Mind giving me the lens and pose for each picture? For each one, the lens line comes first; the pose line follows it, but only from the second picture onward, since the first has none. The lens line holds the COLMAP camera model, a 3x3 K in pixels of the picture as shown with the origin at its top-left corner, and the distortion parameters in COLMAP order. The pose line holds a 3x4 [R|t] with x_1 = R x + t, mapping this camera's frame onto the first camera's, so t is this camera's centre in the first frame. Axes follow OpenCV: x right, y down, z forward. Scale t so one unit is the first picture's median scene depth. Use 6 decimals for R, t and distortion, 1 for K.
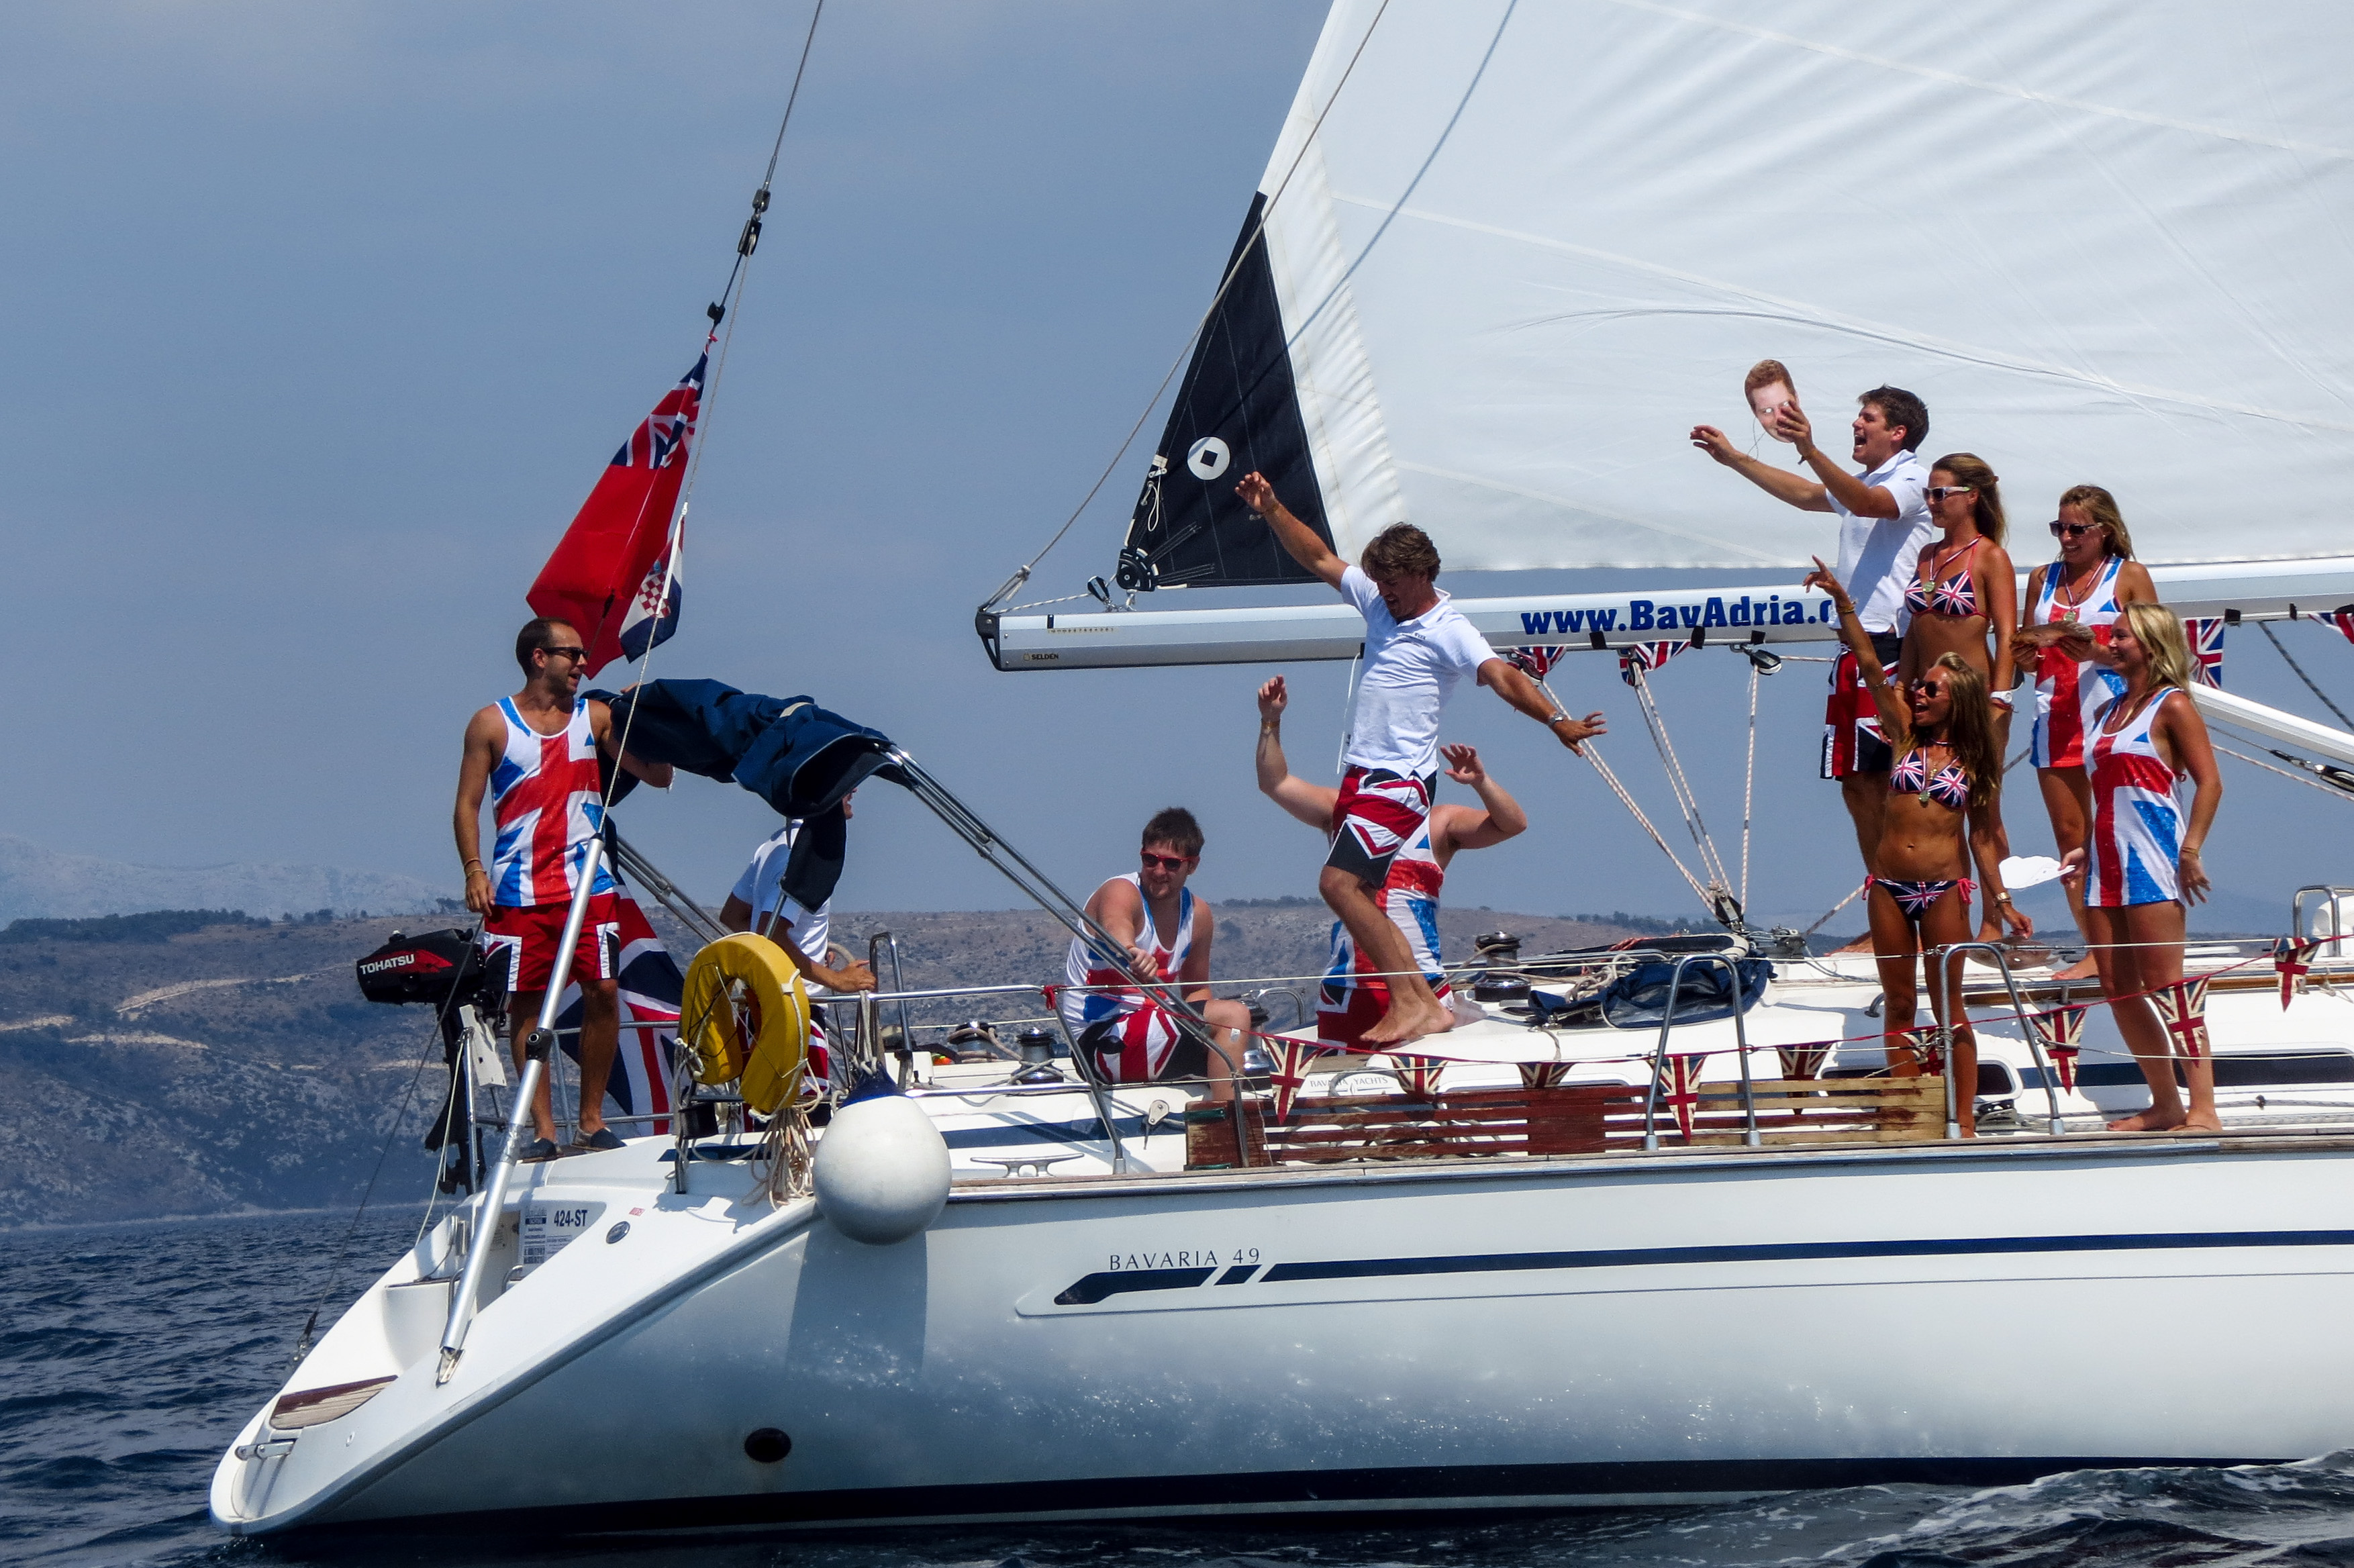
lens RADIAL K [[9951.5, 0, 1176.0], [0, 9951.5, 803.5], [0, 0, 1]] dist [4.343721, 0.000000]
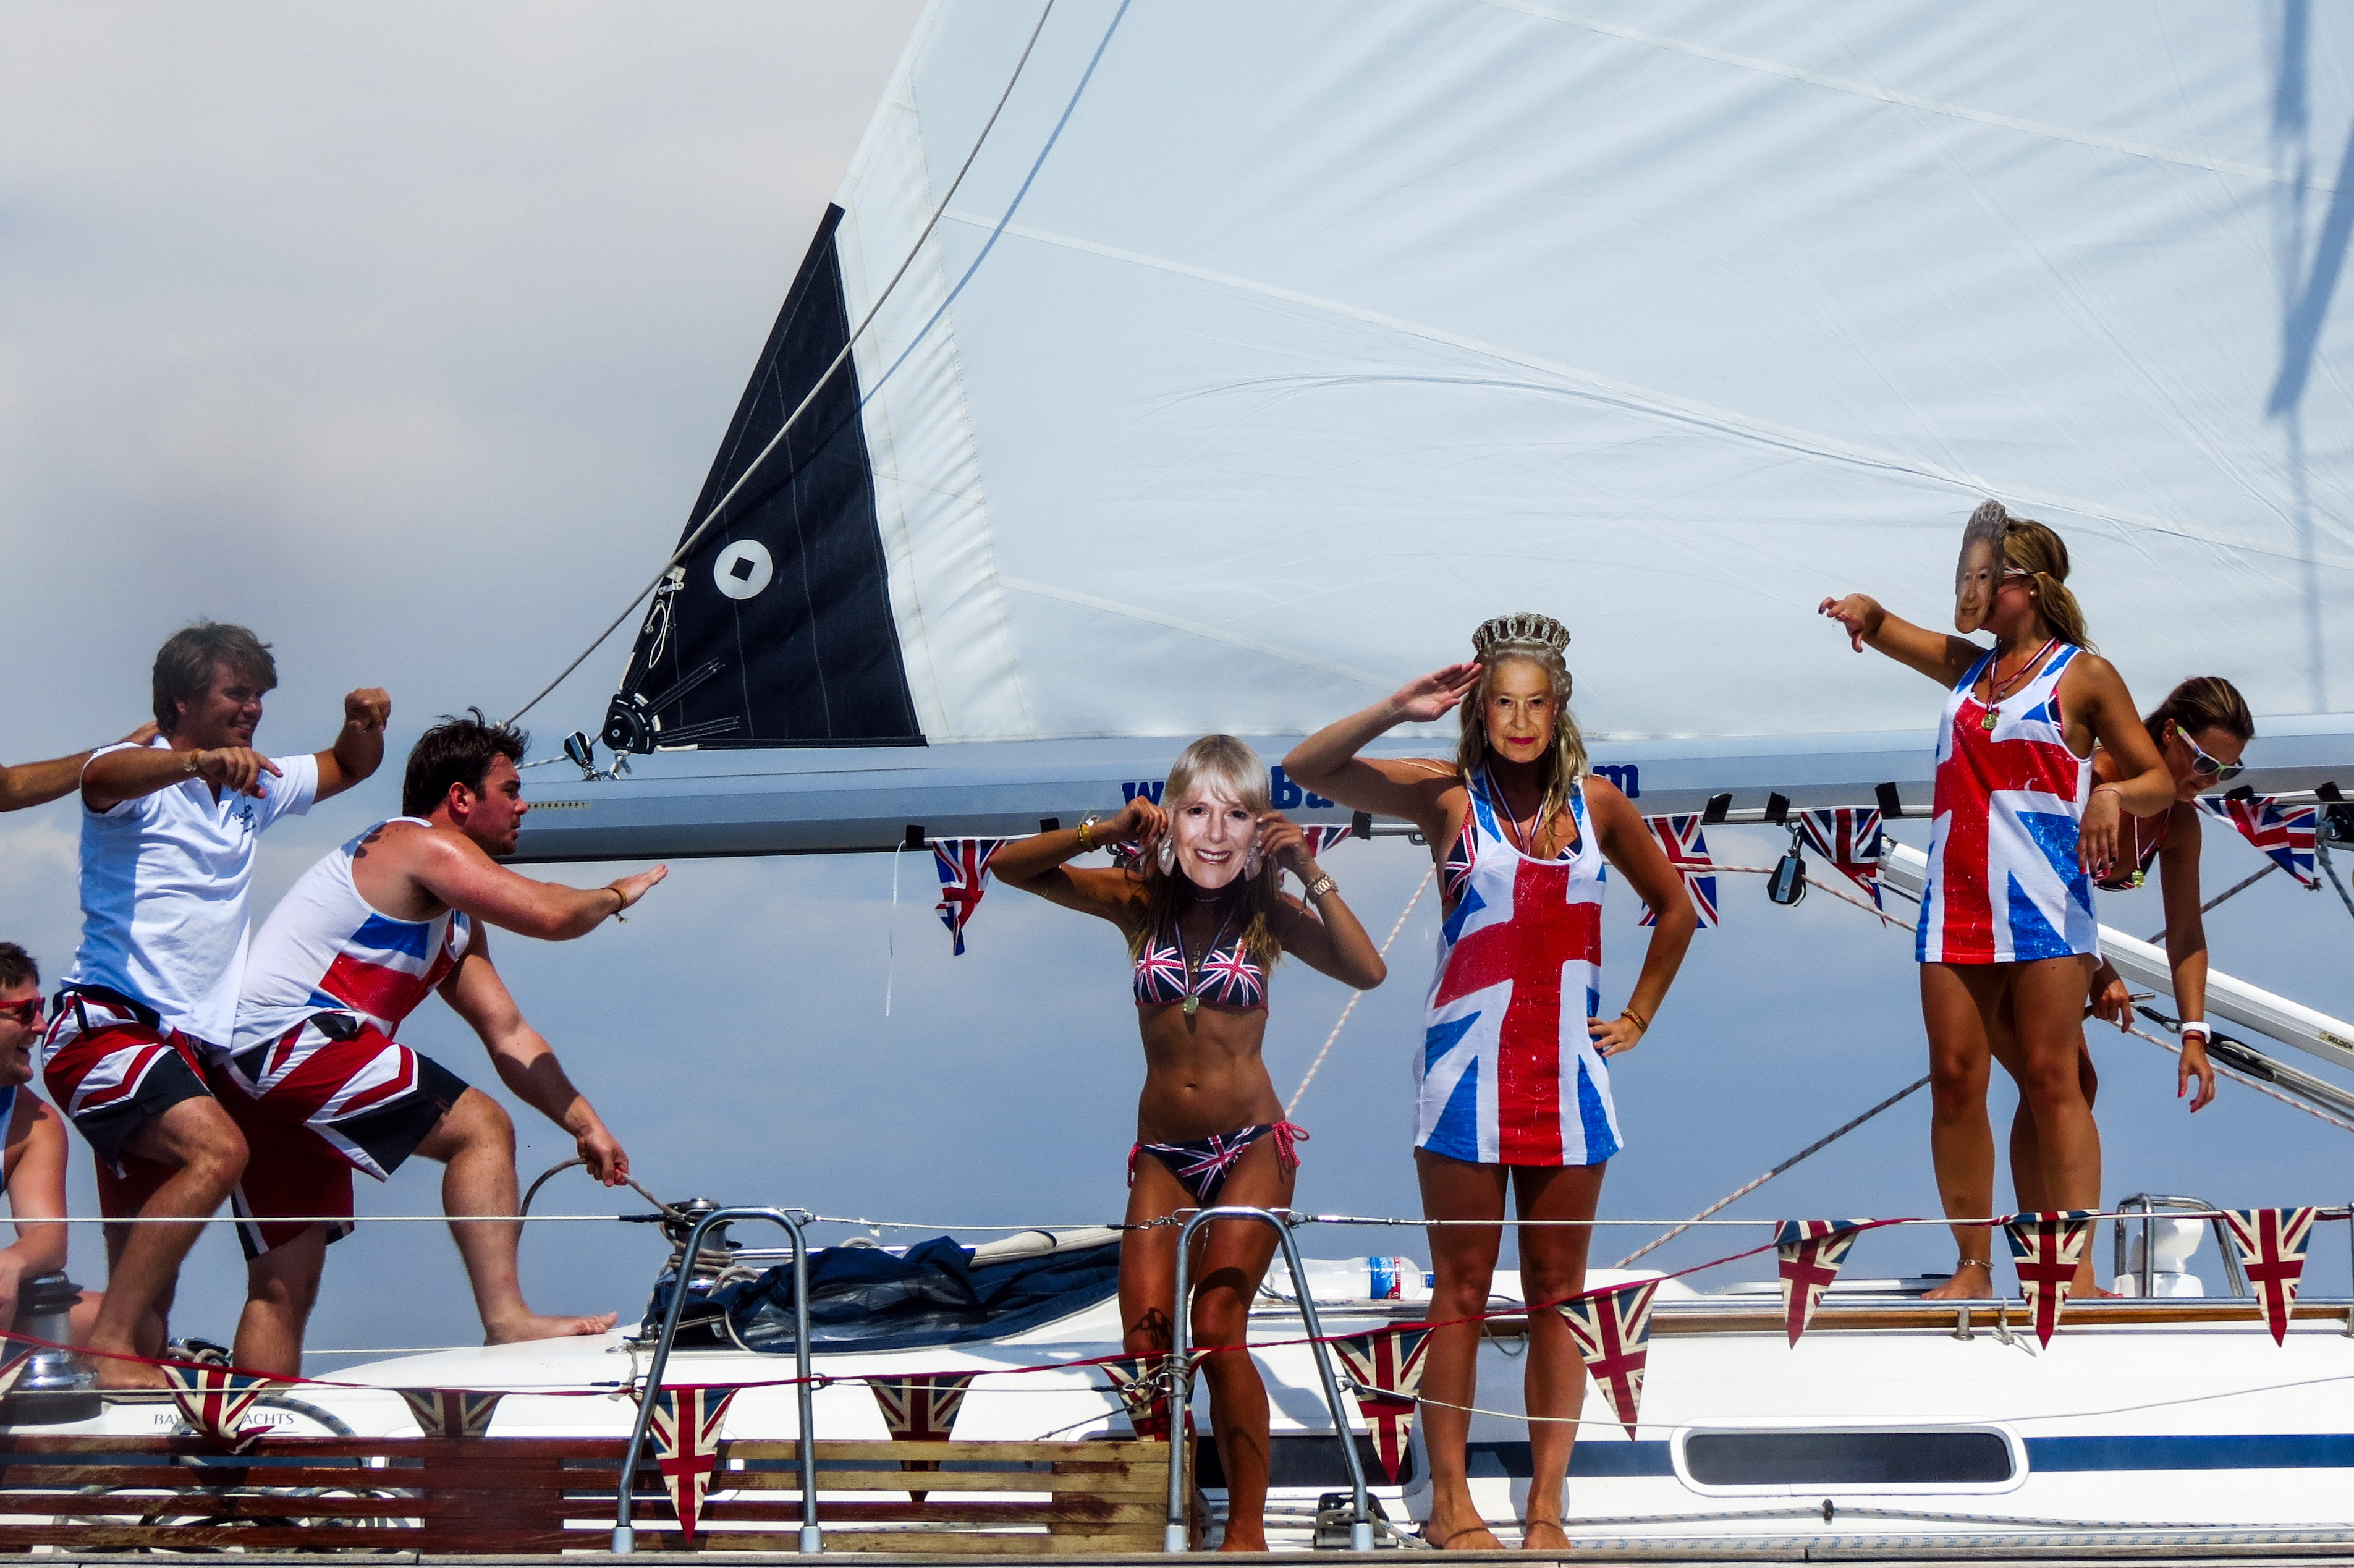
lens RADIAL K [[5831.0, 0, 1176.1], [0, 5831.0, 783.1], [0, 0, 1]] dist [-0.119237, 0.000000]
pose [[0.960935, 0.011363, -0.276542, 0.146916], [-0.040617, 0.994129, -0.100289, 0.020448], [0.273778, 0.107603, 0.955755, 0.620975]]
